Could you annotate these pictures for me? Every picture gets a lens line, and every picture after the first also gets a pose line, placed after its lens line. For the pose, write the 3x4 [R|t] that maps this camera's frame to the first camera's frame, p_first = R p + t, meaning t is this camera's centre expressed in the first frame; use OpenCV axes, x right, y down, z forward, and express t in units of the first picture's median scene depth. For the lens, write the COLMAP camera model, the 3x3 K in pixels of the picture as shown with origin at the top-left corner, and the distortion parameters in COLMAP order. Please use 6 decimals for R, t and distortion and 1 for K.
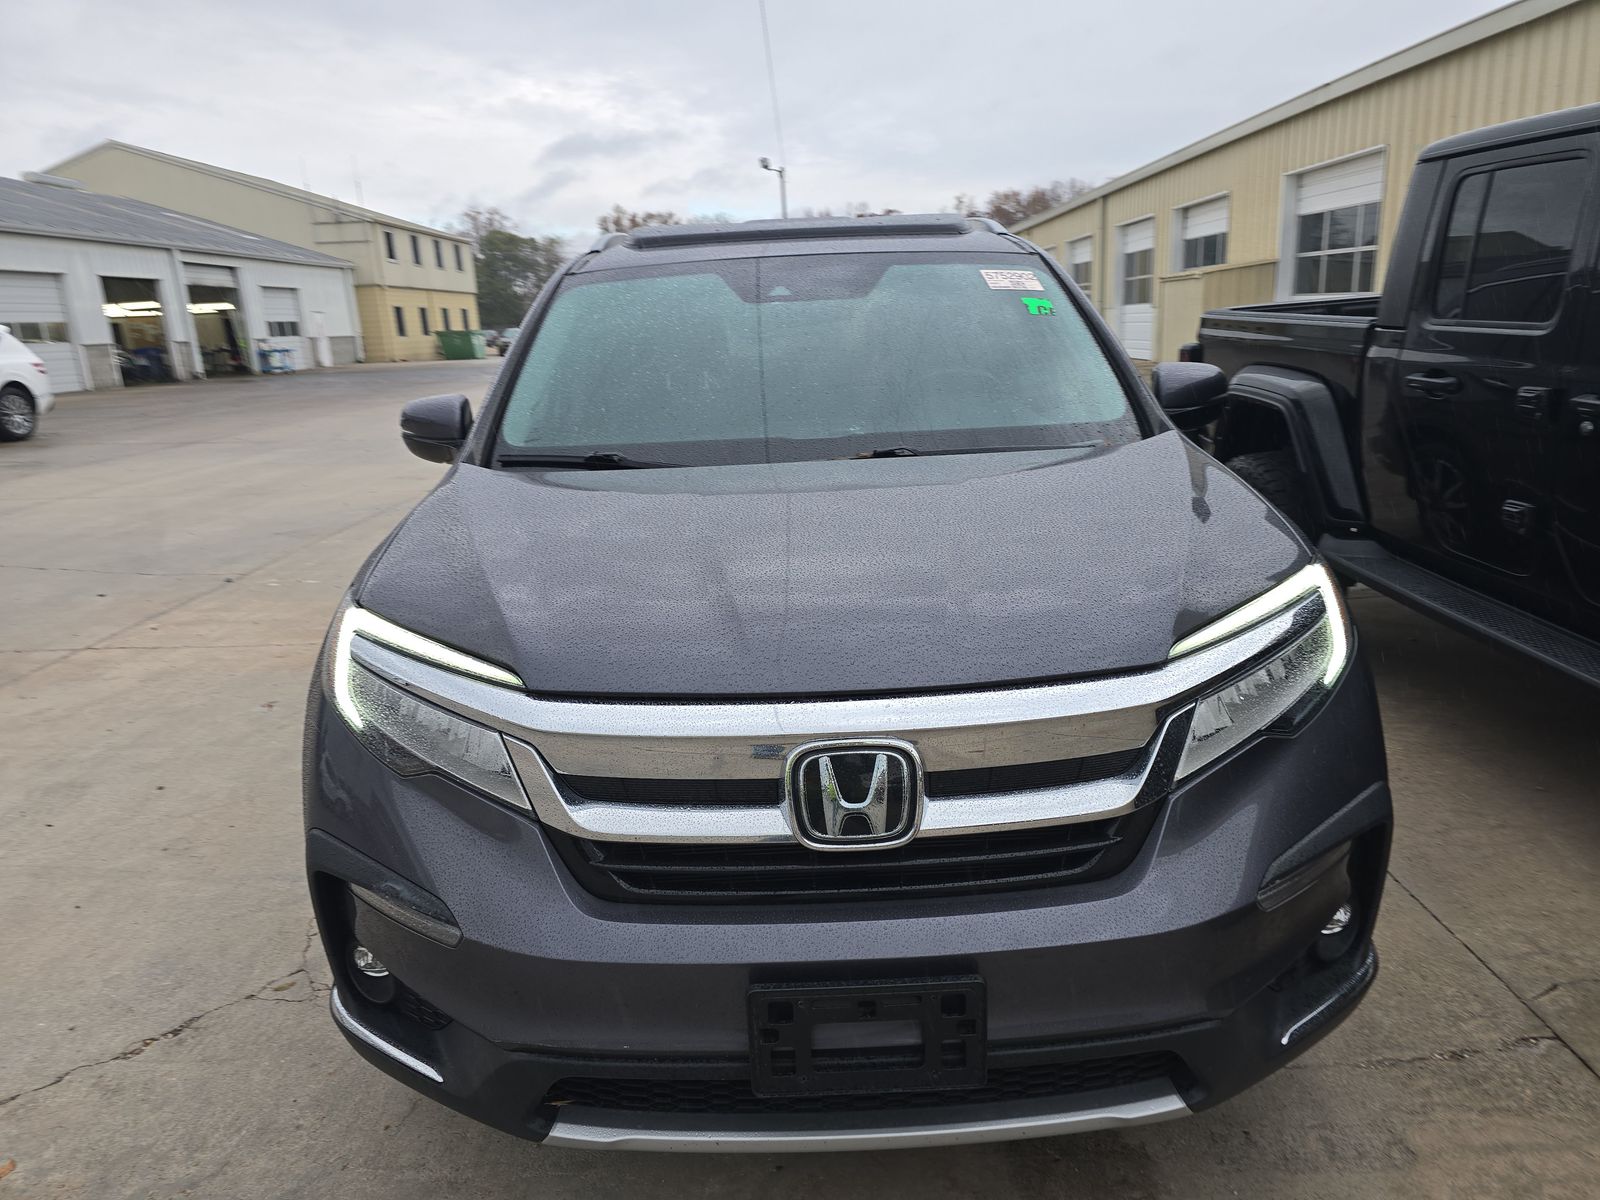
lens RADIAL K [[1087.1, 0, 799.8], [0, 1087.1, 598.9], [0, 0, 1]] dist [0.031809, -0.033272]
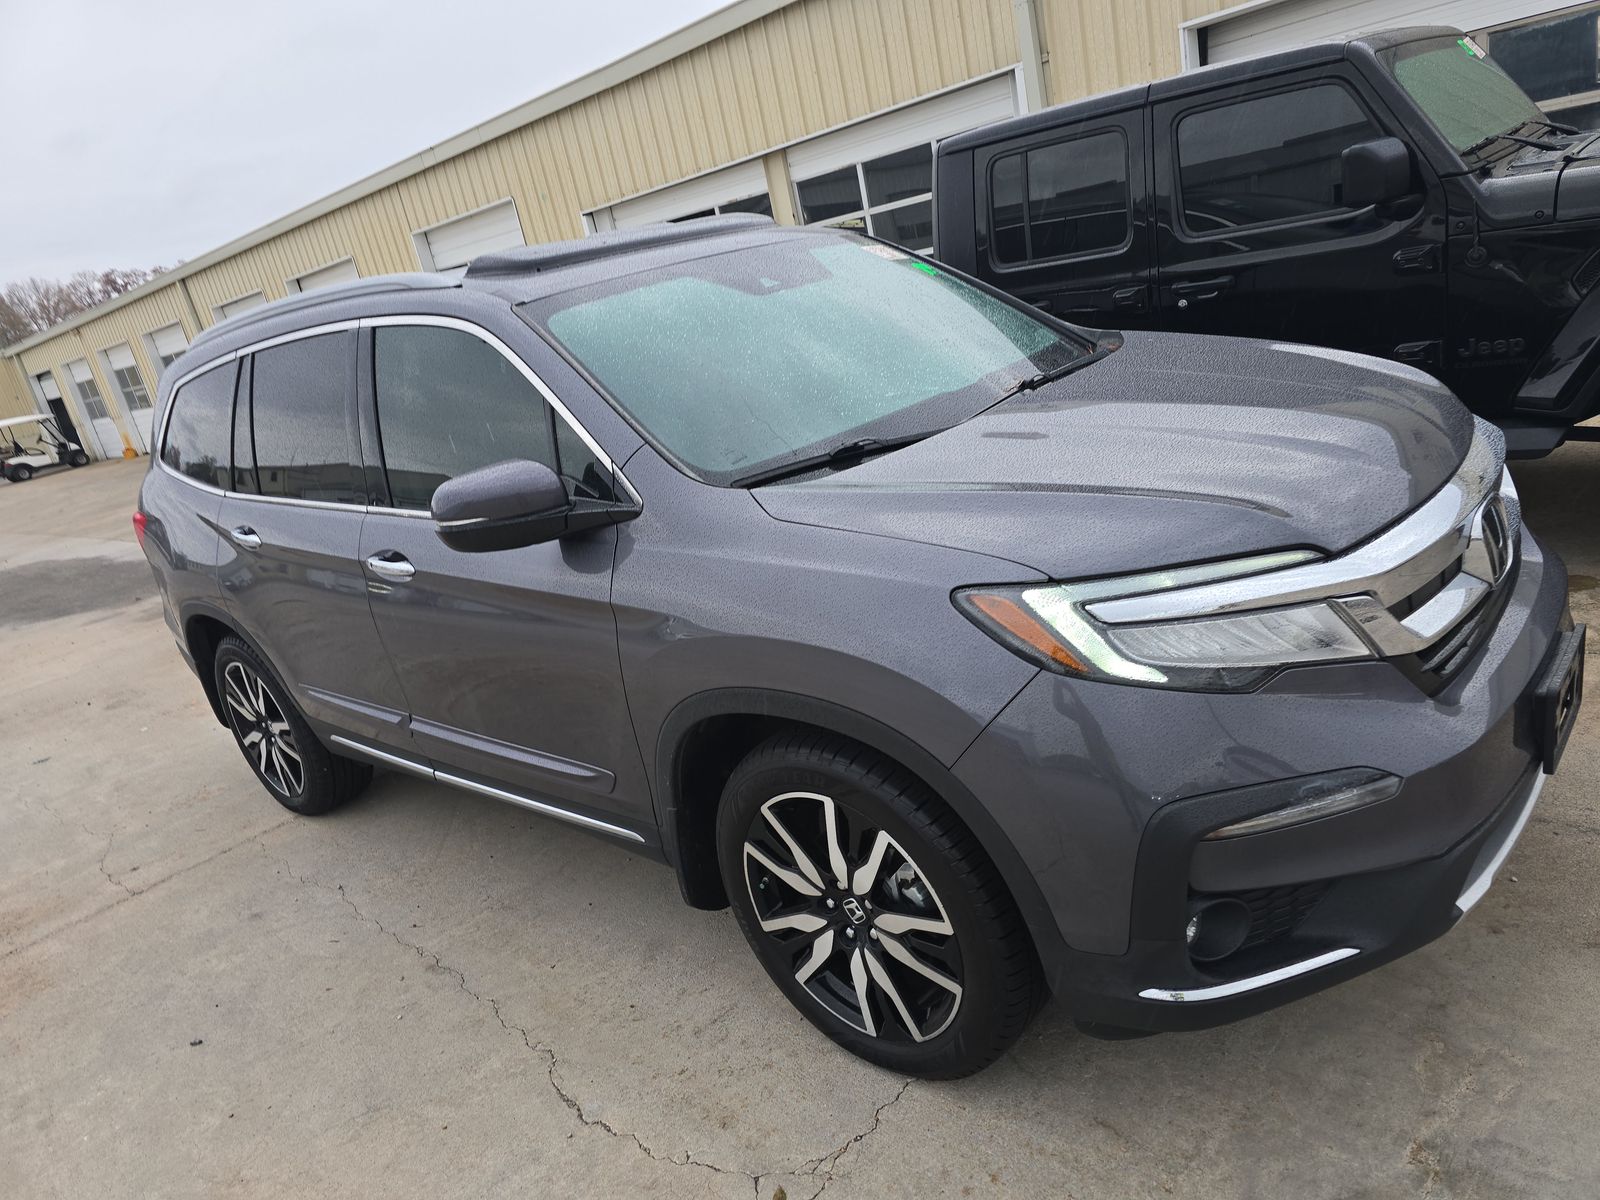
lens RADIAL K [[1087.1, 0, 796.7], [0, 1087.1, 599.5], [0, 0, 1]] dist [0.031809, -0.033272]
pose [[0.664763, -0.313537, 0.678074, -0.888332], [0.355302, 0.931129, 0.082221, -0.101202], [-0.657153, 0.186264, 0.730380, 0.365325]]
